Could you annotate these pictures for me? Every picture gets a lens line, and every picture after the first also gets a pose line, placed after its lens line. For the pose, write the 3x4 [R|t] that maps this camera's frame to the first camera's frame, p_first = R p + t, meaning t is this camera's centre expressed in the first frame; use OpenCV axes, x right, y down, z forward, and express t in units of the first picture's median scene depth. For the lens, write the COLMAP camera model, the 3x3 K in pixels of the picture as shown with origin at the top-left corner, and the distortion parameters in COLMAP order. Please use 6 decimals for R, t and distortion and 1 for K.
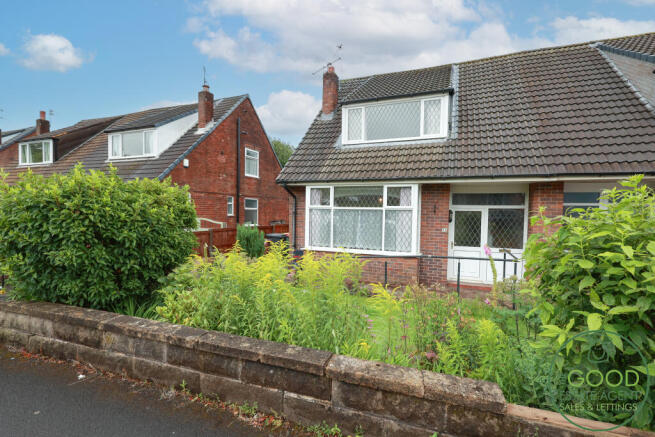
lens RADIAL K [[302.5, 0, 326.9], [0, 302.5, 220.9], [0, 0, 1]] dist [-0.001148, 0.000016]
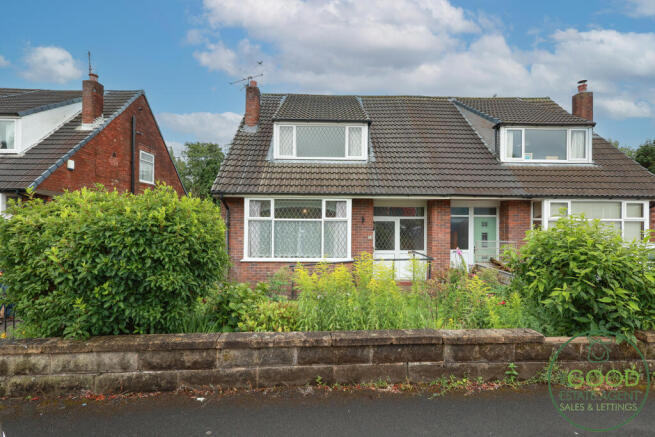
lens RADIAL K [[302.5, 0, 328.1], [0, 302.5, 217.0], [0, 0, 1]] dist [-0.001148, 0.000016]
pose [[0.917390, -0.005134, 0.397957, -0.234957], [0.020082, 0.999240, -0.033403, -0.013669], [-0.397483, 0.038635, 0.916796, -0.032237]]
